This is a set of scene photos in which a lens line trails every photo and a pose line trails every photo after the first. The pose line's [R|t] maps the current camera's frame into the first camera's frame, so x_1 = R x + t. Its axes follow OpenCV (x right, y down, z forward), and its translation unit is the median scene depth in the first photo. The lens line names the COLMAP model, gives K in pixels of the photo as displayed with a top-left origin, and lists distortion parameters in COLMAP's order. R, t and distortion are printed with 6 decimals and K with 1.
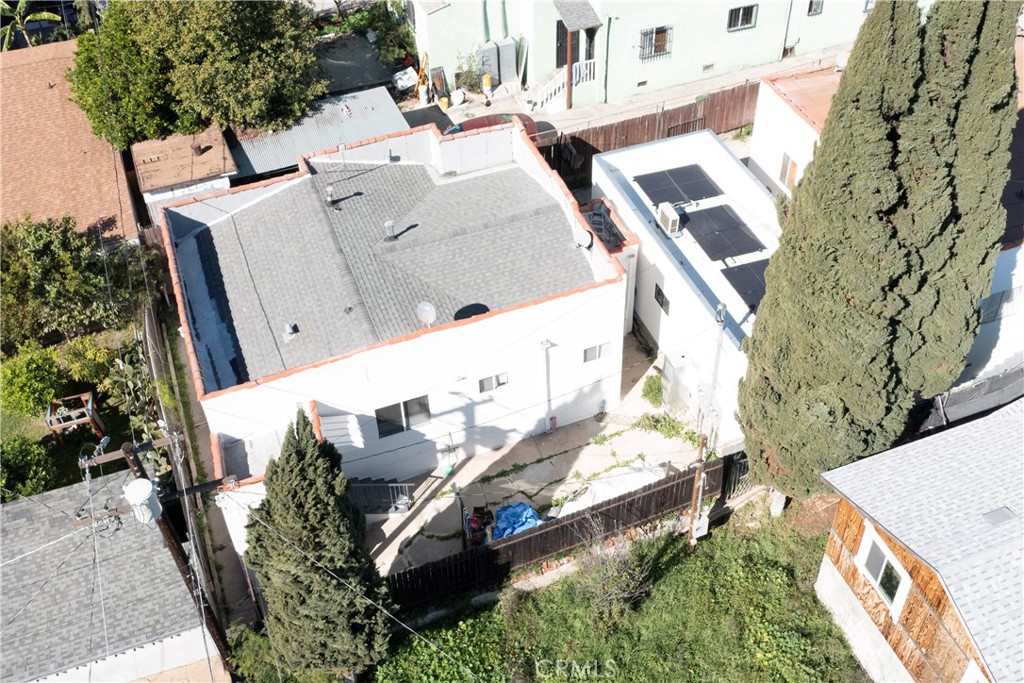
lens RADIAL K [[1084.7, 0, 537.6], [0, 1084.7, 279.6], [0, 0, 1]] dist [-0.010688, 0.000000]
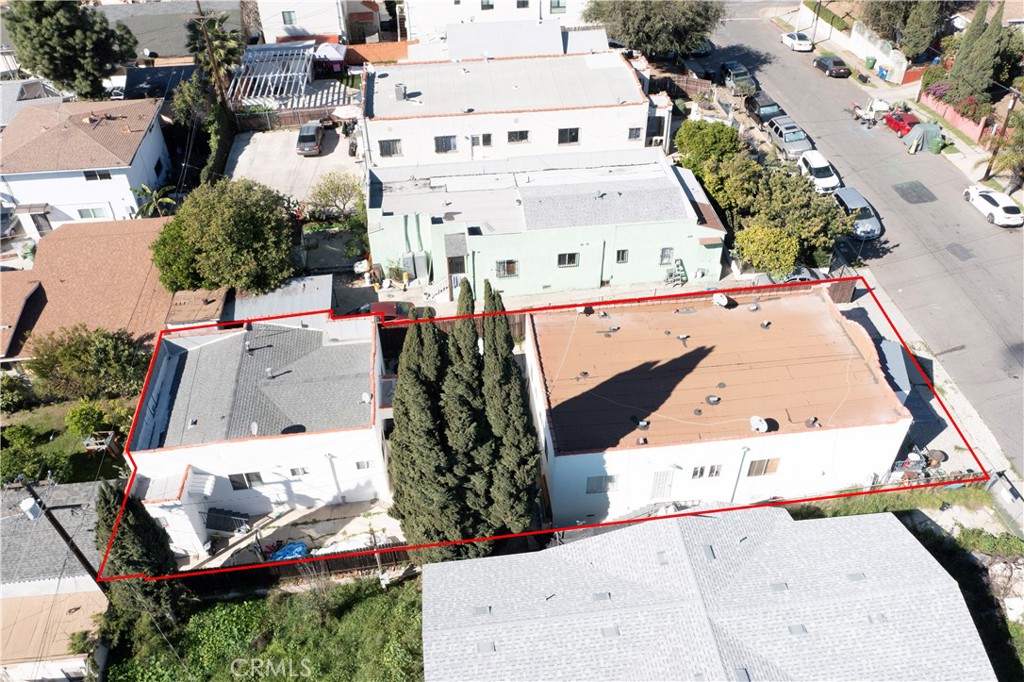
lens RADIAL K [[818.9, 0, 517.8], [0, 818.9, 343.4], [0, 0, 1]] dist [-0.012161, 0.004336]
pose [[0.968683, 0.163027, -0.187285, 0.479730], [-0.162914, 0.986509, 0.016101, -0.175135], [0.187383, 0.014915, 0.982174, -0.217084]]
